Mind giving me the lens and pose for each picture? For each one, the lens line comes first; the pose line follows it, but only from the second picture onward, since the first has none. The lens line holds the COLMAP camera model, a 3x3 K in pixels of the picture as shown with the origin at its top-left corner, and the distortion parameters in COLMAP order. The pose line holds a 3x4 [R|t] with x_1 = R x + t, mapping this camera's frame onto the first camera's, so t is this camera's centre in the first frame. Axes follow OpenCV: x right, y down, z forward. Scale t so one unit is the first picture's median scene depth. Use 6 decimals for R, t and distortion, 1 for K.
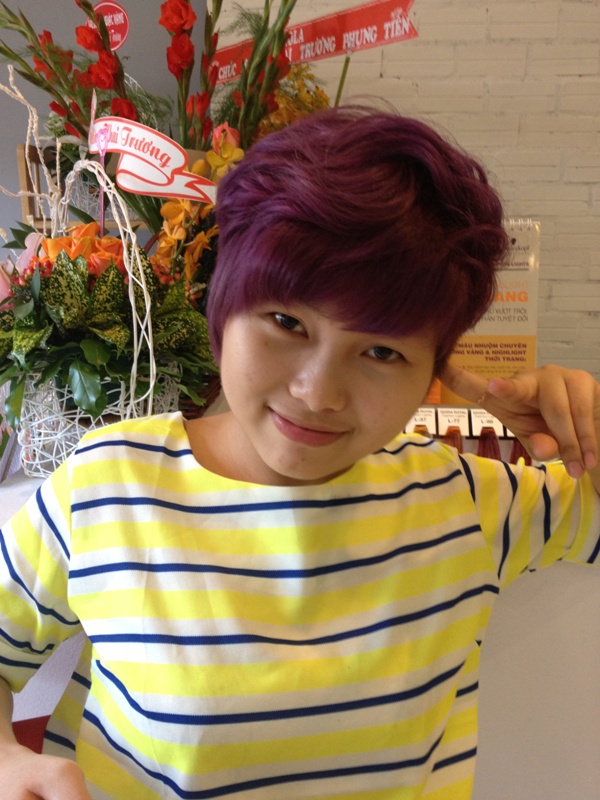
lens RADIAL K [[700.3, 0, 300.0], [0, 700.3, 400.0], [0, 0, 1]] dist [-0.046911, -0.001639]
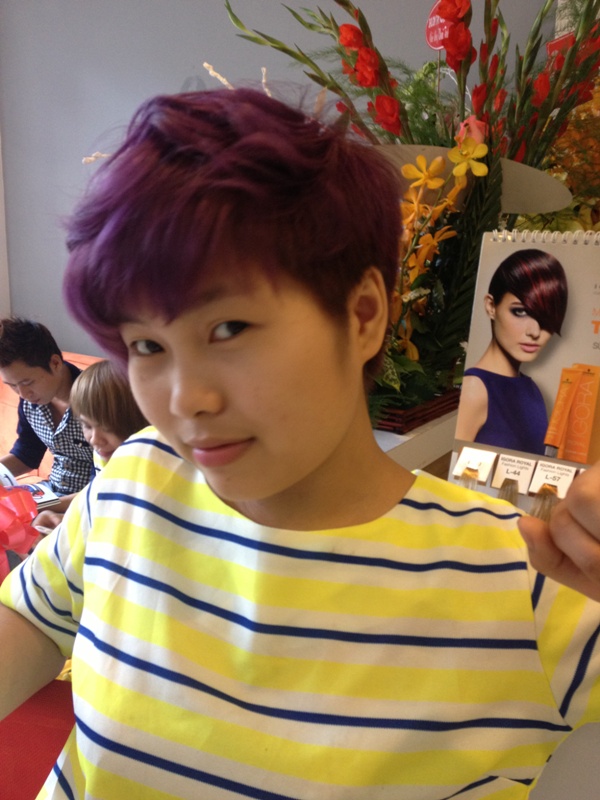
lens RADIAL K [[700.3, 0, 300.0], [0, 700.3, 400.0], [0, 0, 1]] dist [-0.046911, -0.001639]
pose [[0.866561, 0.144916, -0.477569, 0.244375], [-0.145091, 0.988735, 0.036754, -0.040528], [0.477515, 0.037441, 0.877825, 0.141014]]
